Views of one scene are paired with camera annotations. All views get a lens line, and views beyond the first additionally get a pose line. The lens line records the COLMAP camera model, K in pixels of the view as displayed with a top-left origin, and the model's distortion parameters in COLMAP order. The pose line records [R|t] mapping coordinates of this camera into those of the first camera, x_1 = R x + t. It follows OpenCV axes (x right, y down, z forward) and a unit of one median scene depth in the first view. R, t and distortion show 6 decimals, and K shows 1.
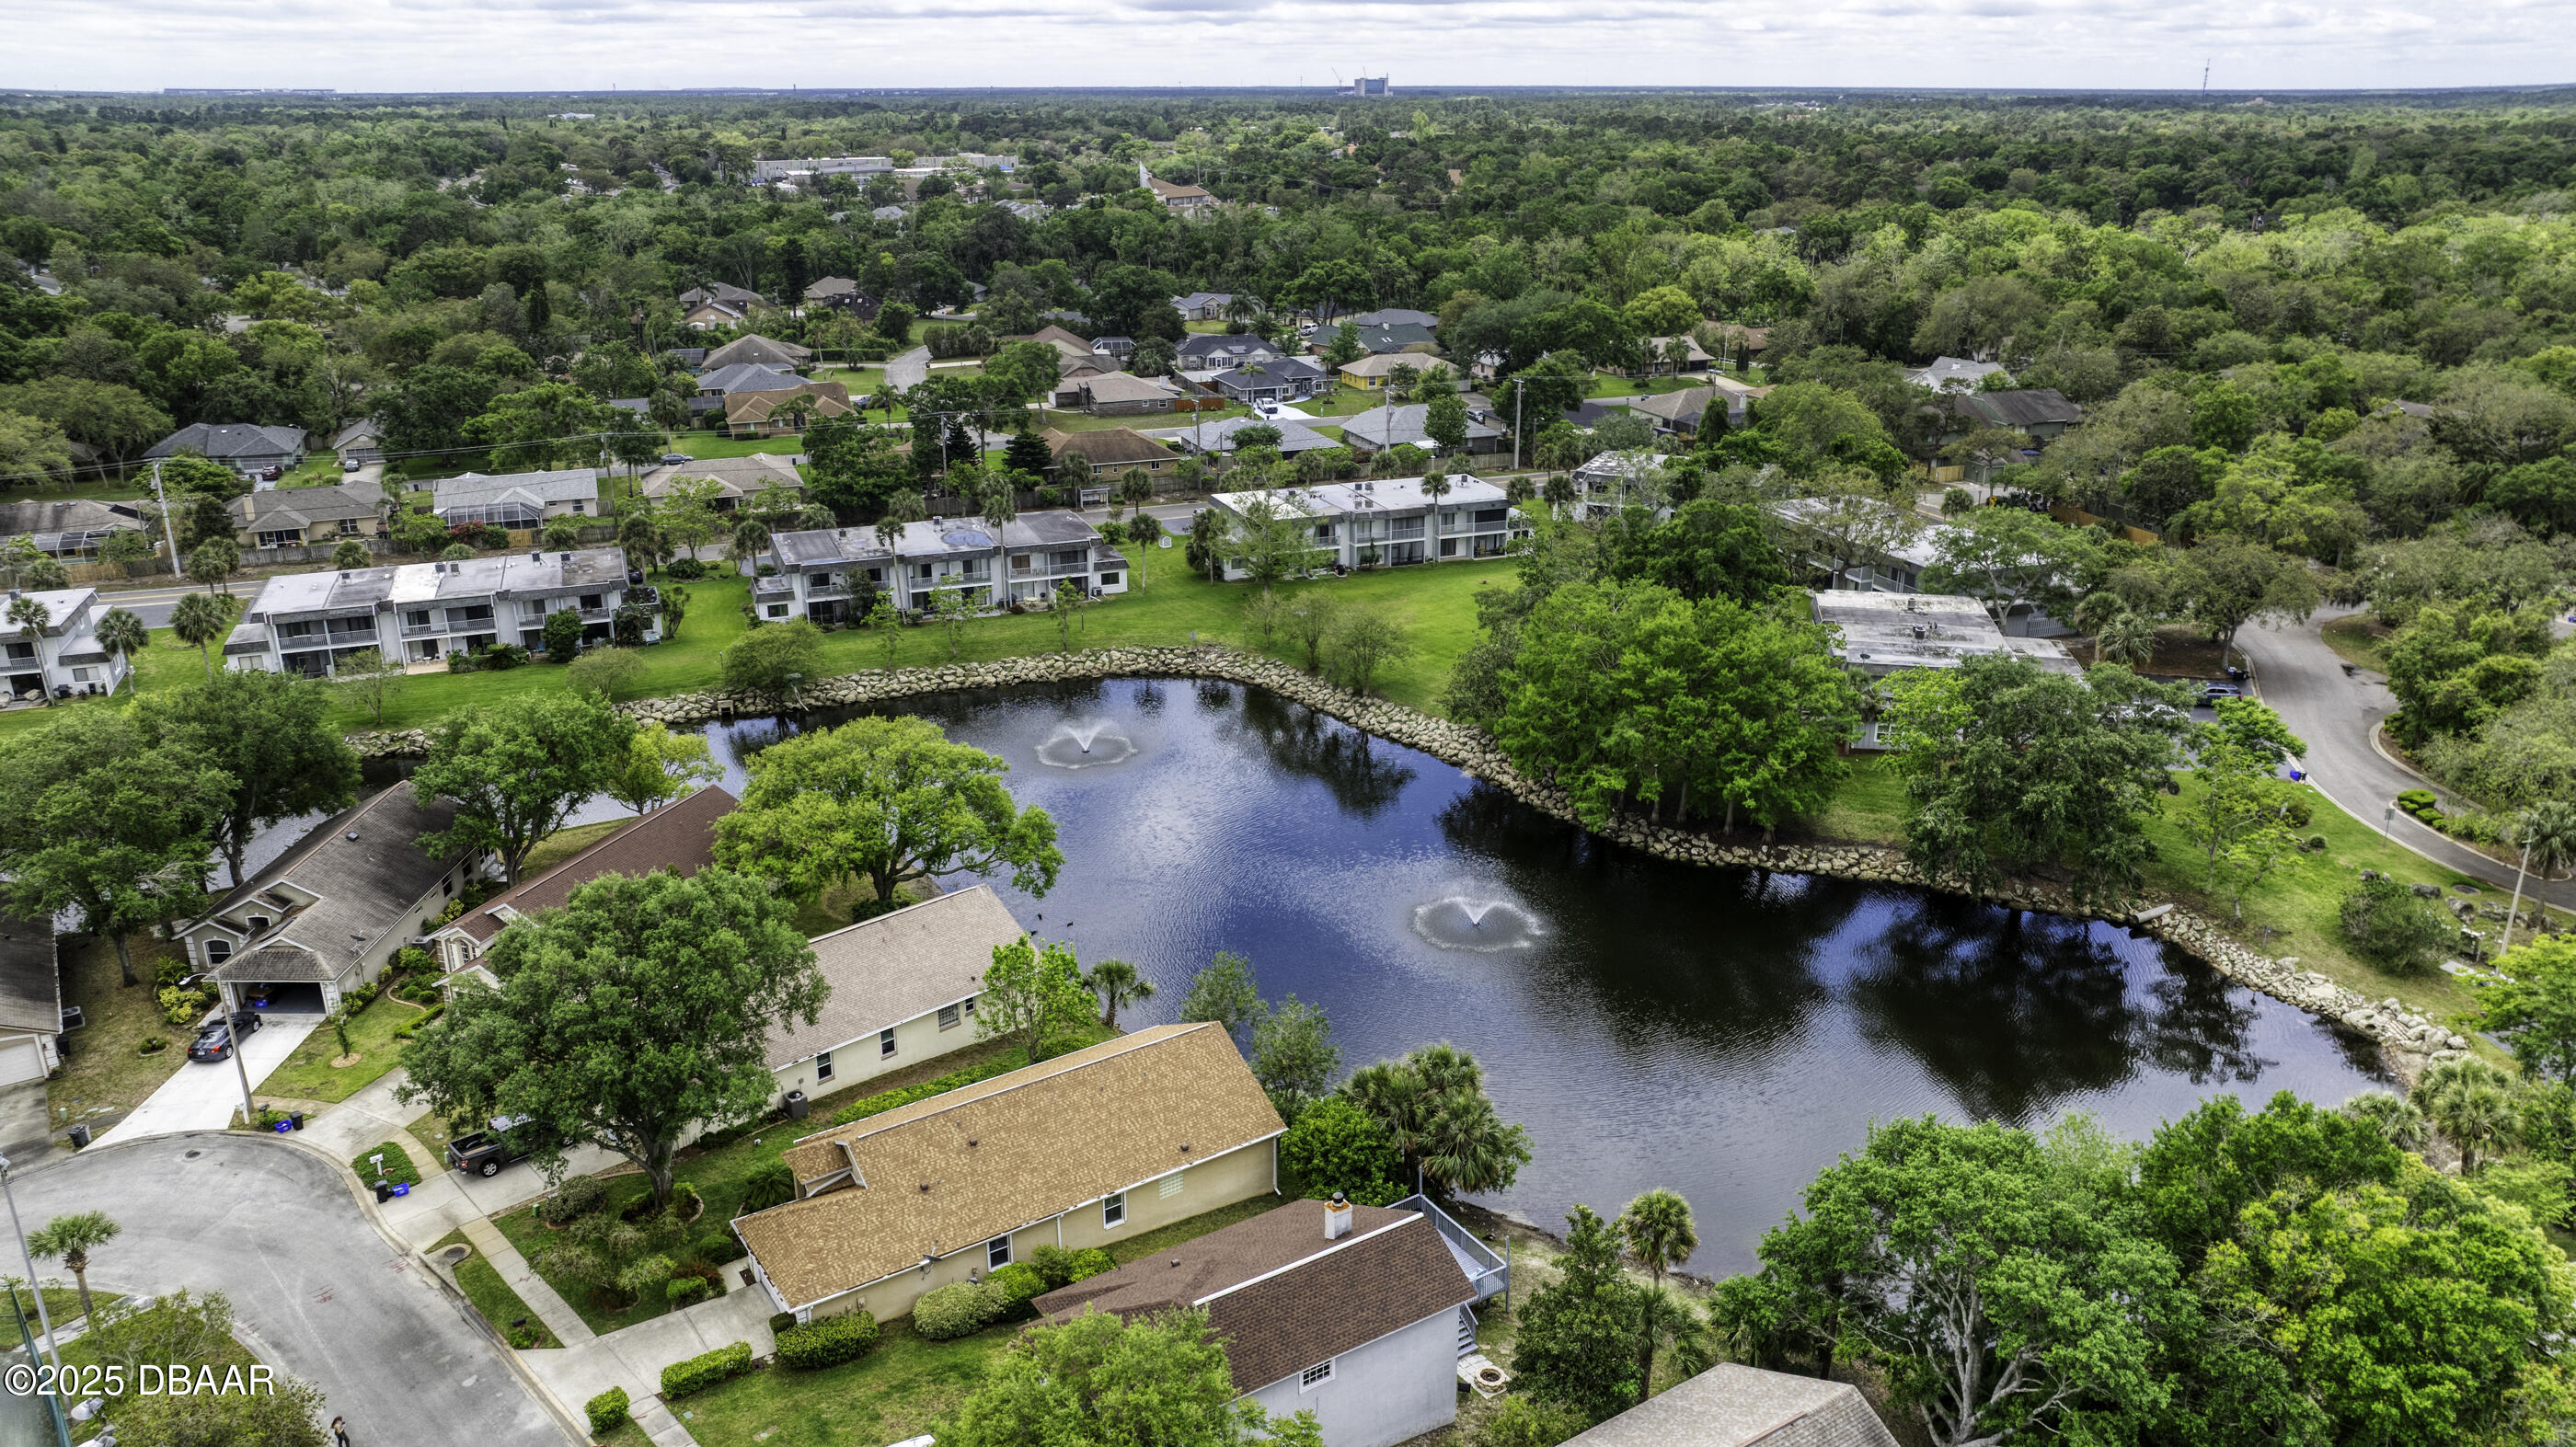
lens RADIAL K [[1814.4, 0, 1282.1], [0, 1814.4, 734.3], [0, 0, 1]] dist [-0.029596, 0.023981]
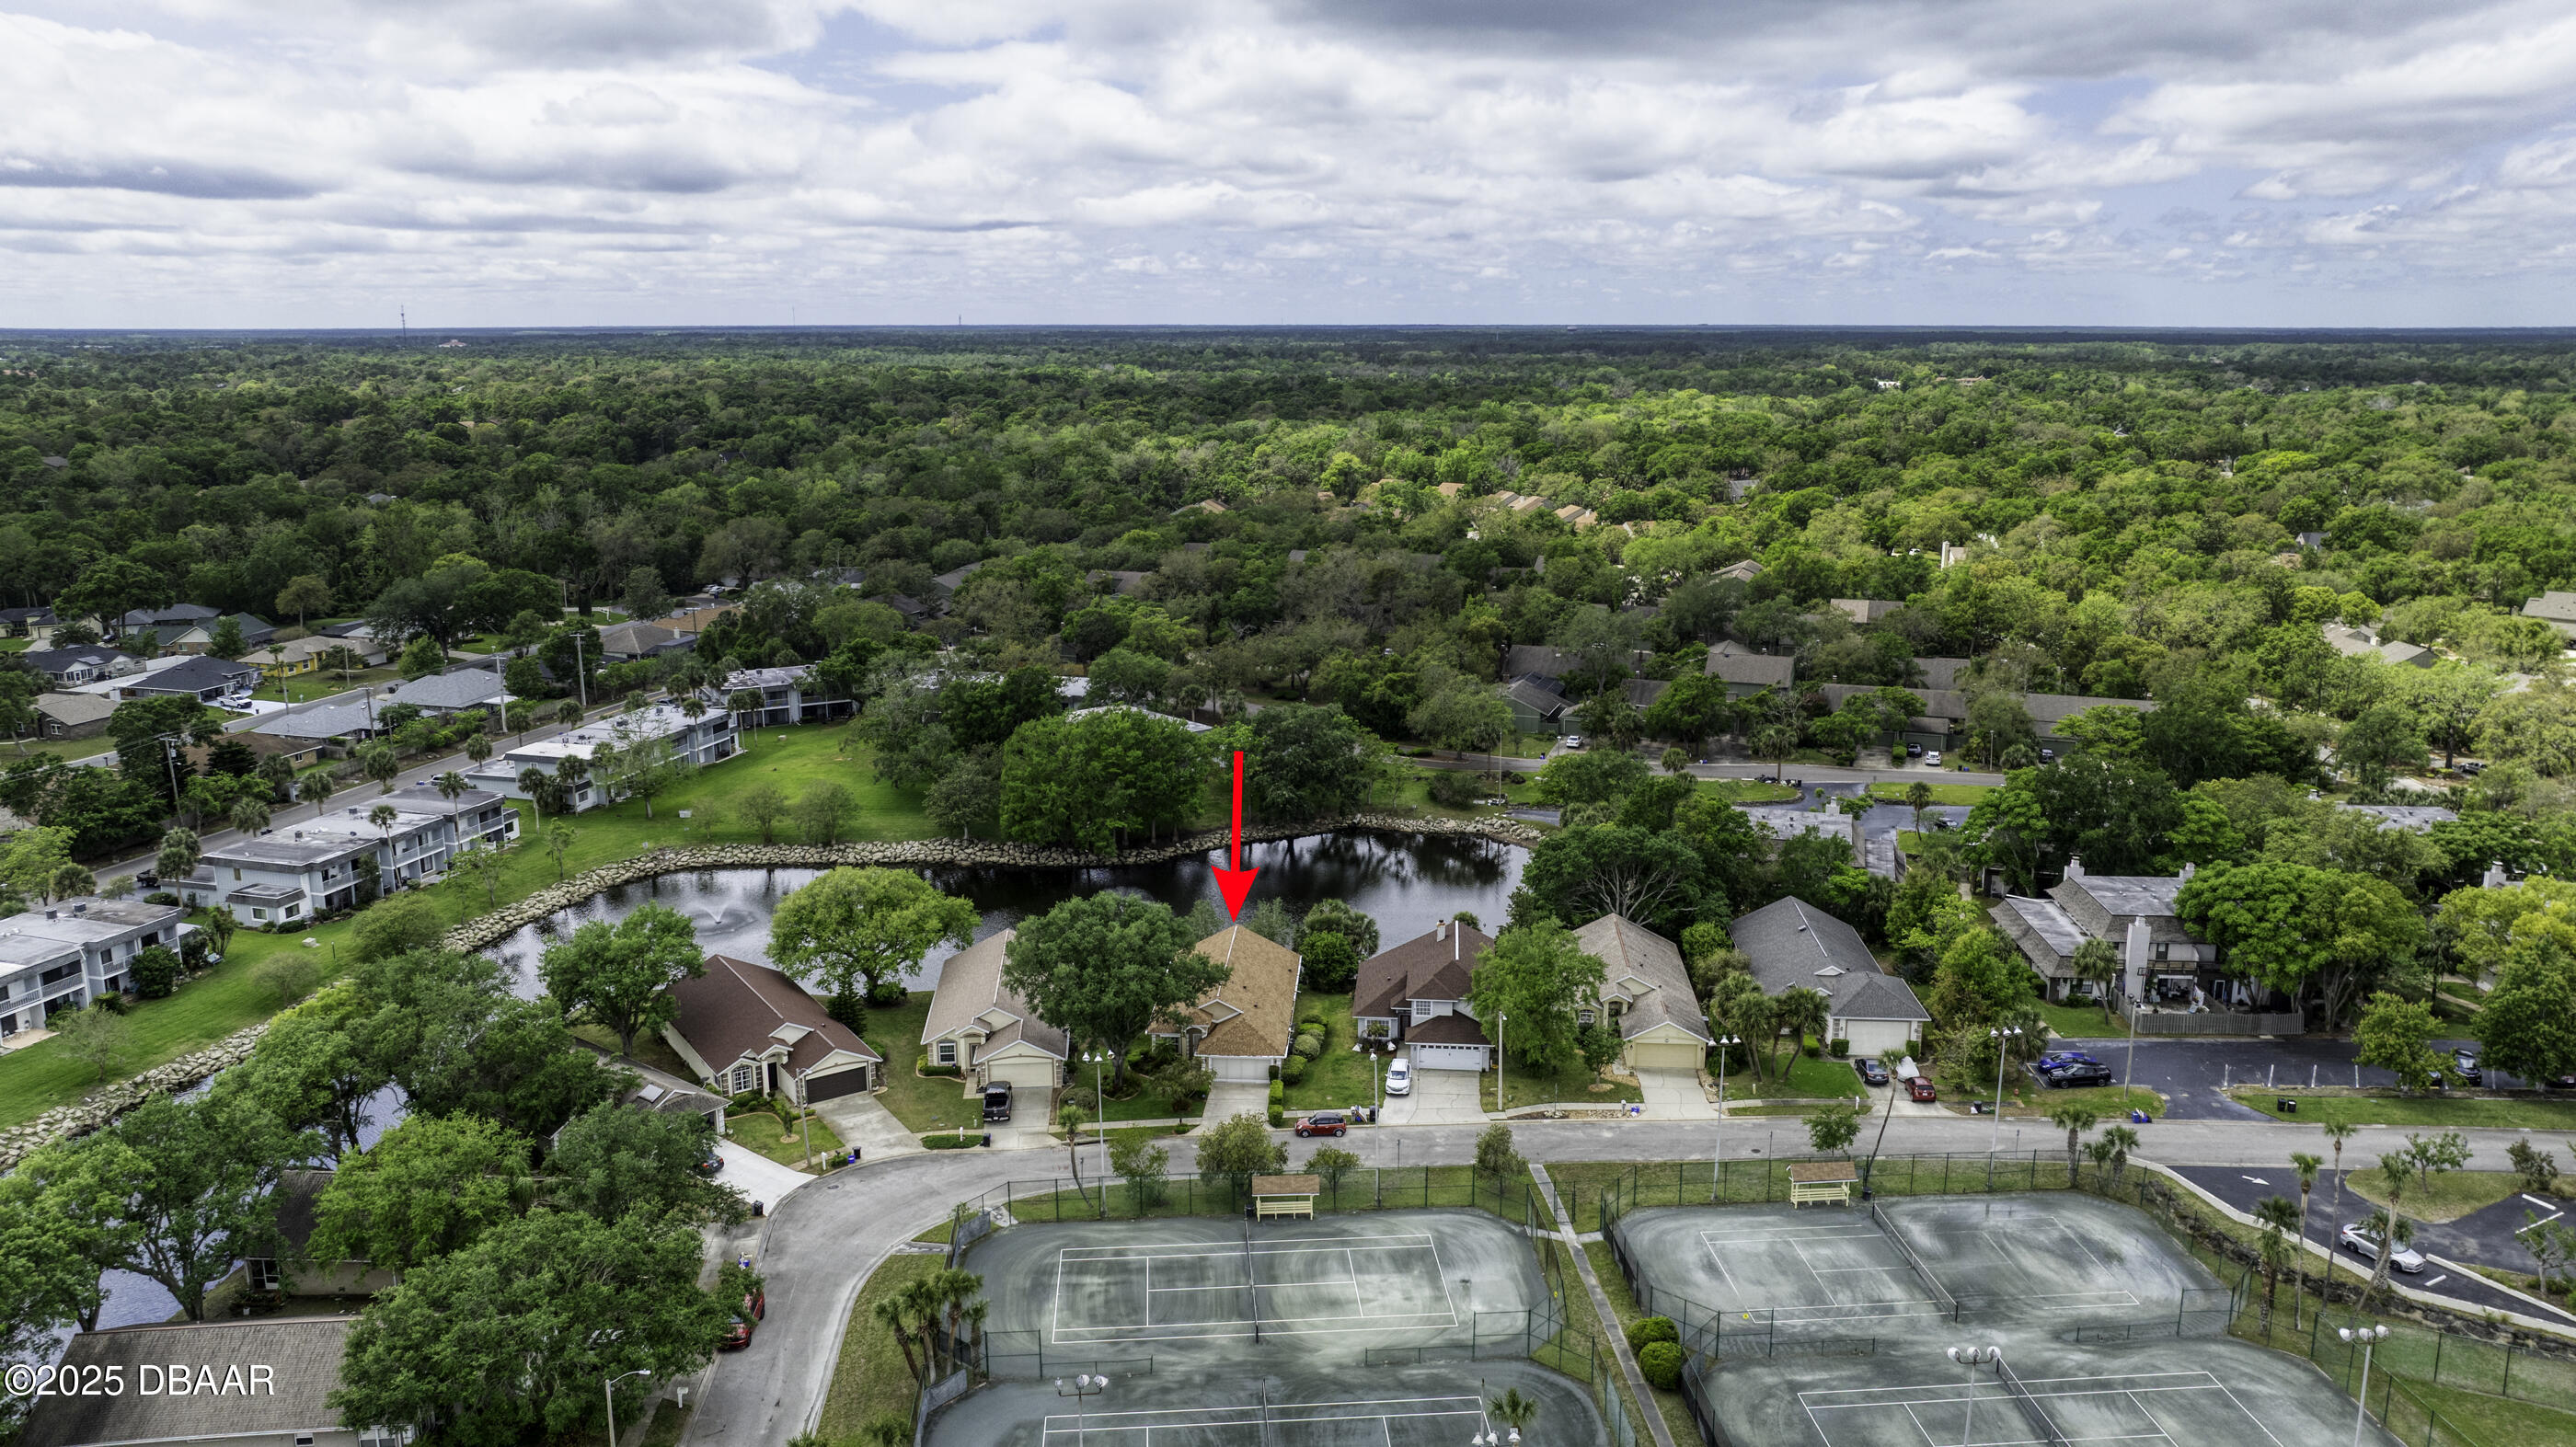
lens RADIAL K [[1814.4, 0, 1266.1], [0, 1814.4, 730.6], [0, 0, 1]] dist [-0.029596, 0.023981]
pose [[0.613607, -0.173287, 0.770363, -0.761440], [0.268568, 0.963257, 0.002759, -0.018260], [-0.742535, 0.205202, 0.637600, -0.149098]]
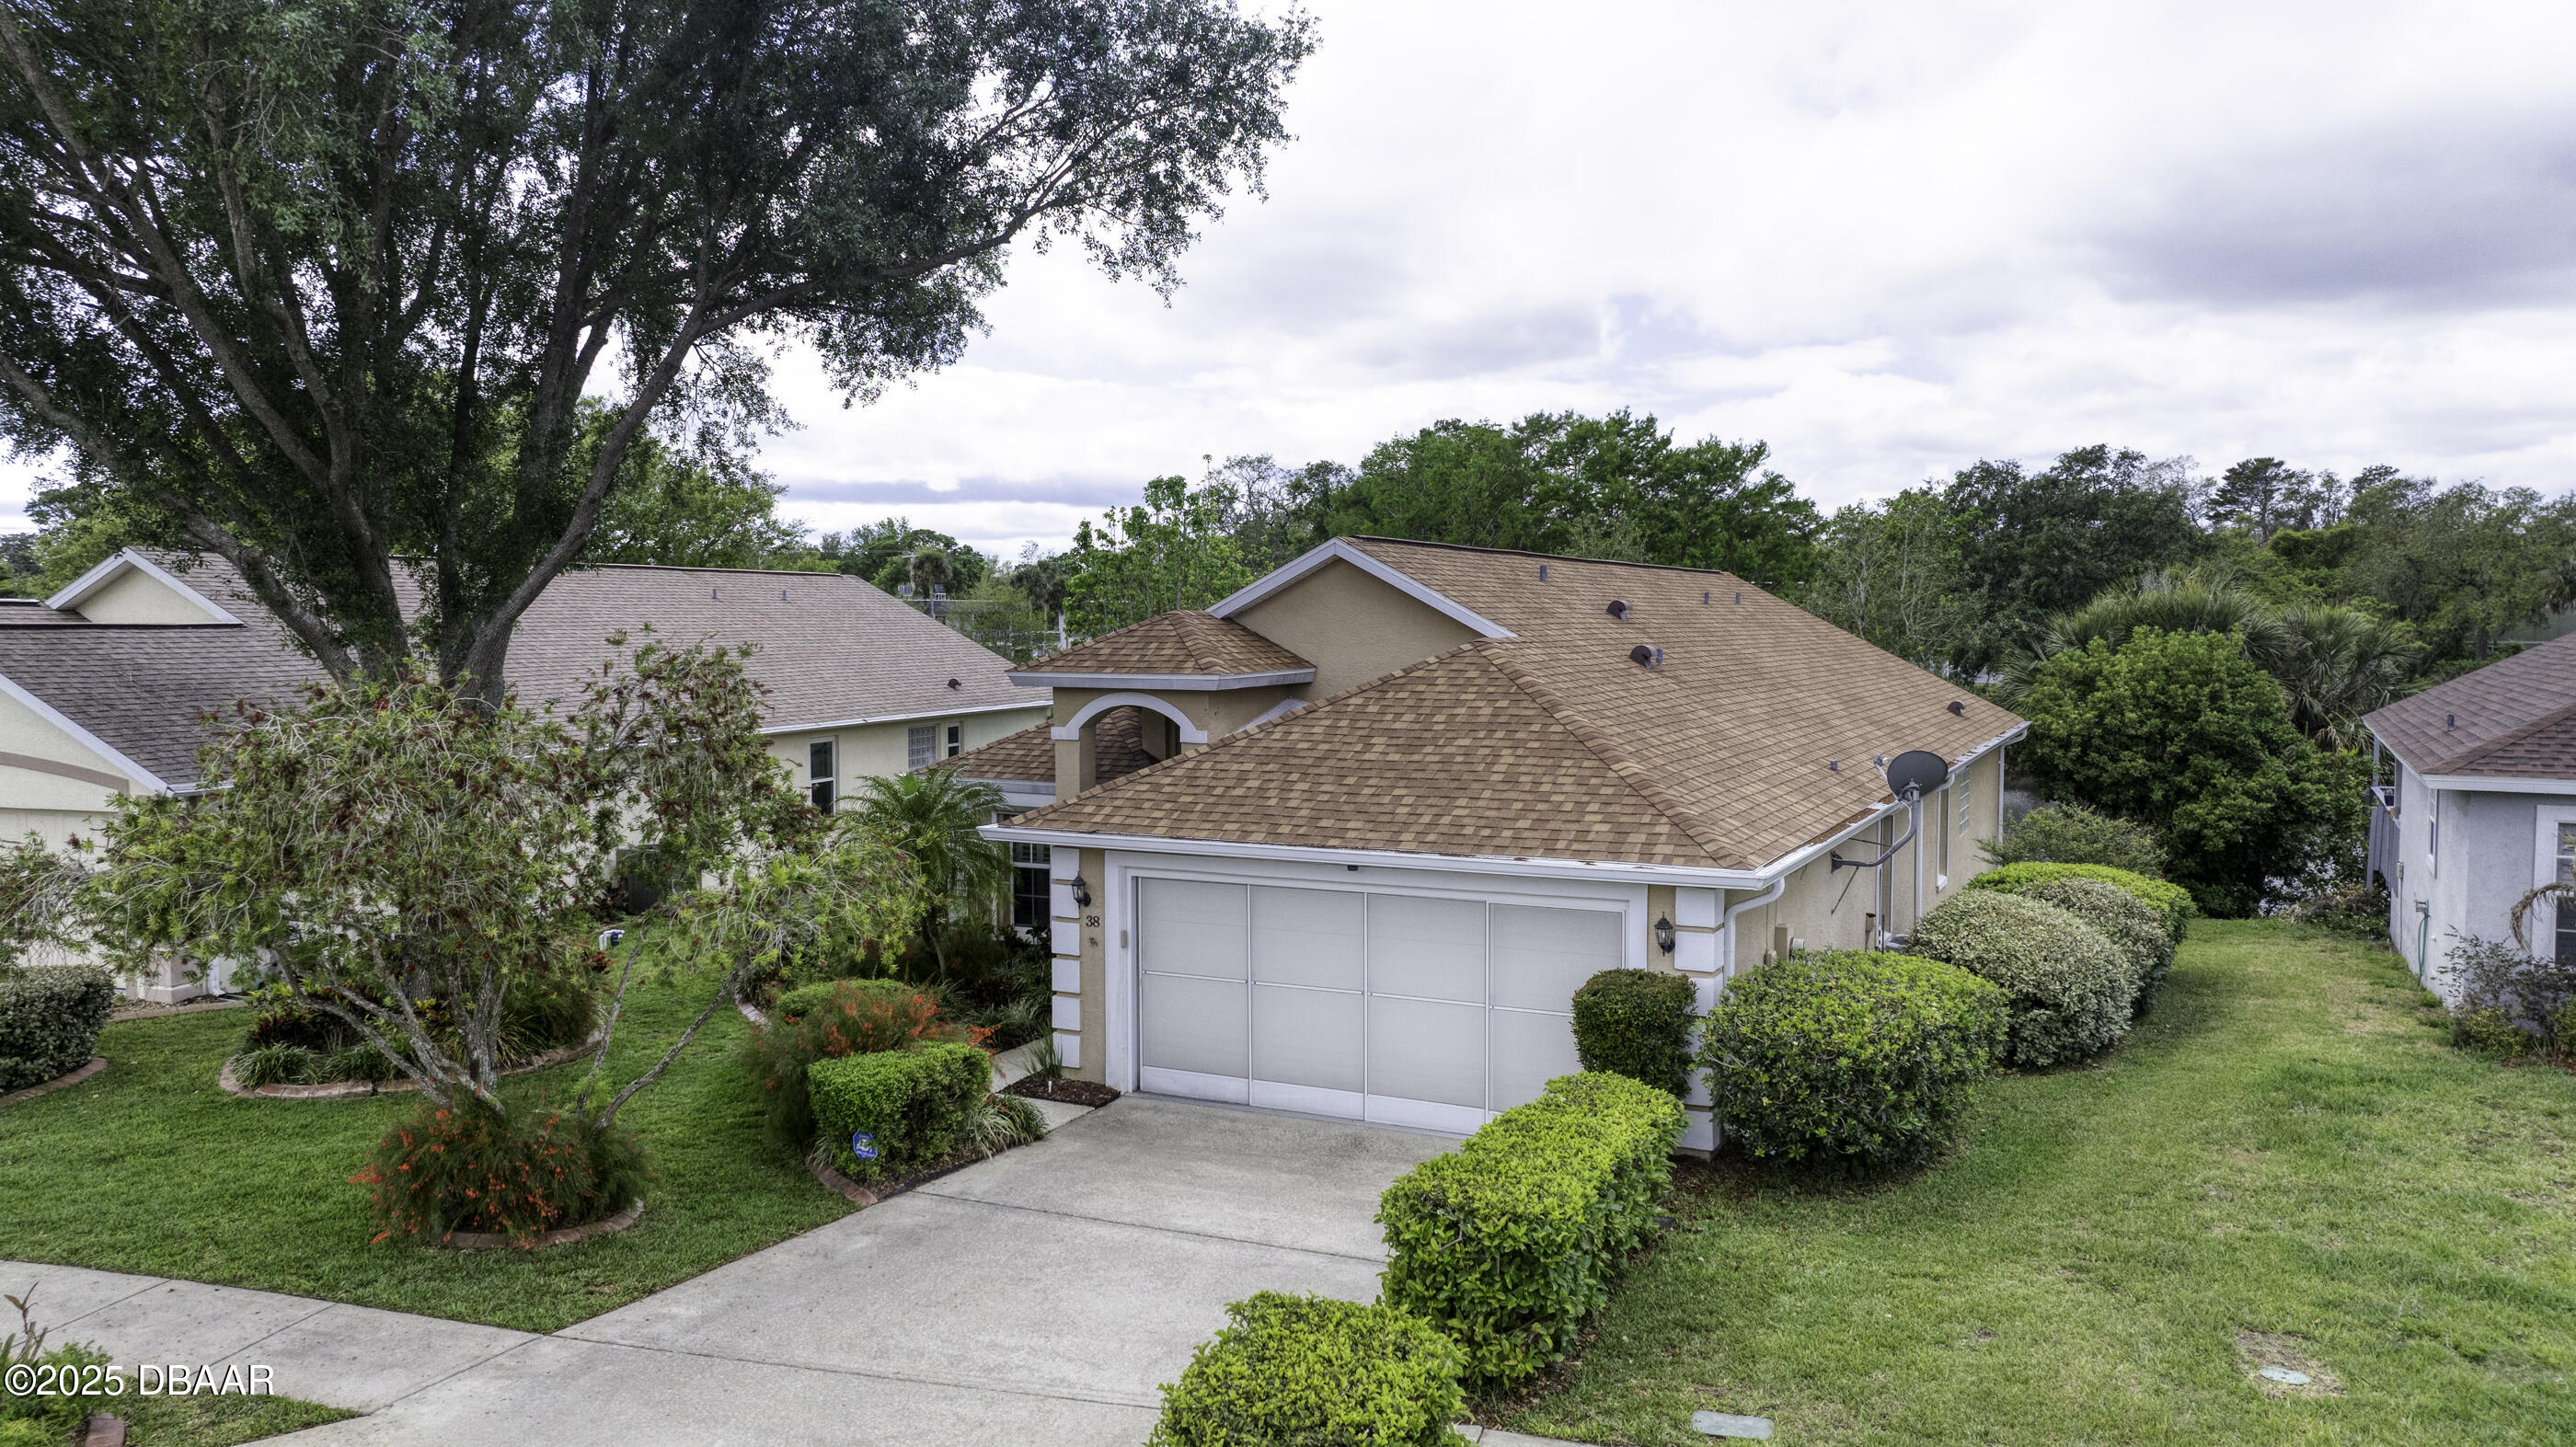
lens RADIAL K [[1814.4, 0, 1297.3], [0, 1814.4, 723.7], [0, 0, 1]] dist [-0.029596, 0.023981]
pose [[0.871139, -0.030652, 0.490079, -0.173954], [0.168685, 0.955991, -0.240054, 0.147255], [-0.461153, 0.291789, 0.837972, 0.367090]]
